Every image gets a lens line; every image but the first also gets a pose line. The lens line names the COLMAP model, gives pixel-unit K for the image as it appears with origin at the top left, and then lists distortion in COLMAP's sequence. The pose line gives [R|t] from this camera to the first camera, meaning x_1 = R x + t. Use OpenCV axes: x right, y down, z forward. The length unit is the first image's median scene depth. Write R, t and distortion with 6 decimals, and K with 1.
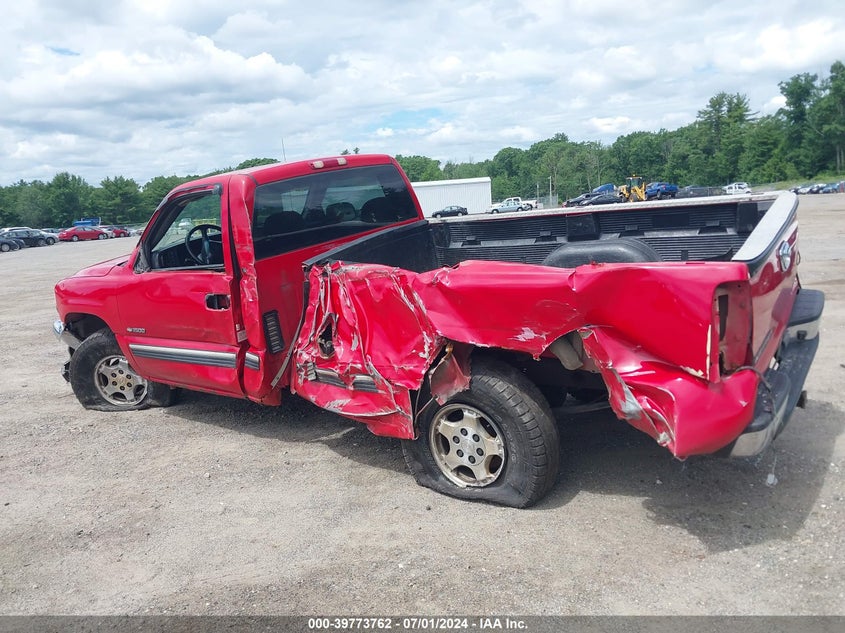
lens RADIAL K [[673.2, 0, 422.1], [0, 673.2, 313.7], [0, 0, 1]] dist [0.042120, -0.070091]
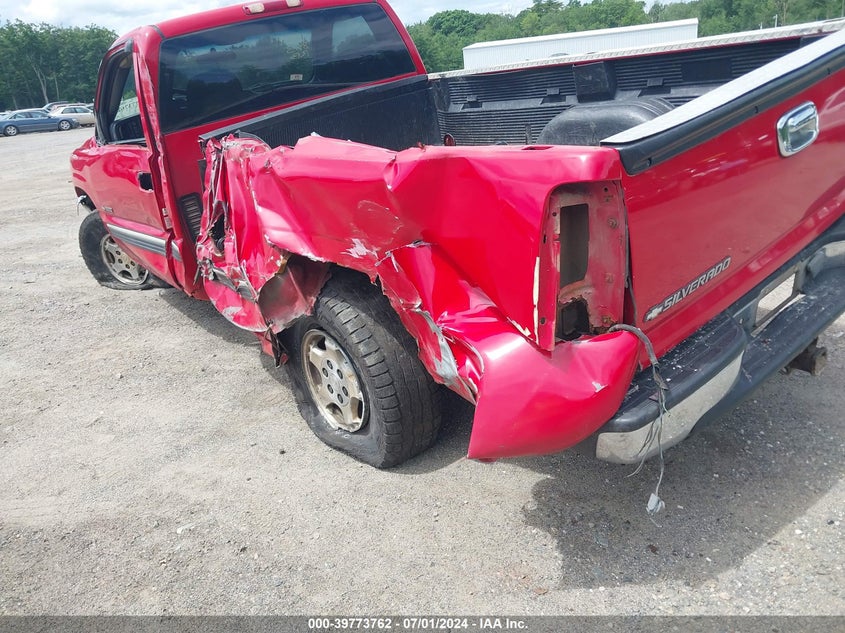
lens RADIAL K [[673.2, 0, 417.8], [0, 673.2, 322.6], [0, 0, 1]] dist [0.042120, -0.070091]
pose [[0.961785, 0.071158, -0.264397, 0.321127], [-0.013893, 0.977078, 0.212426, -0.034119], [0.273452, -0.200635, 0.940728, 0.267896]]
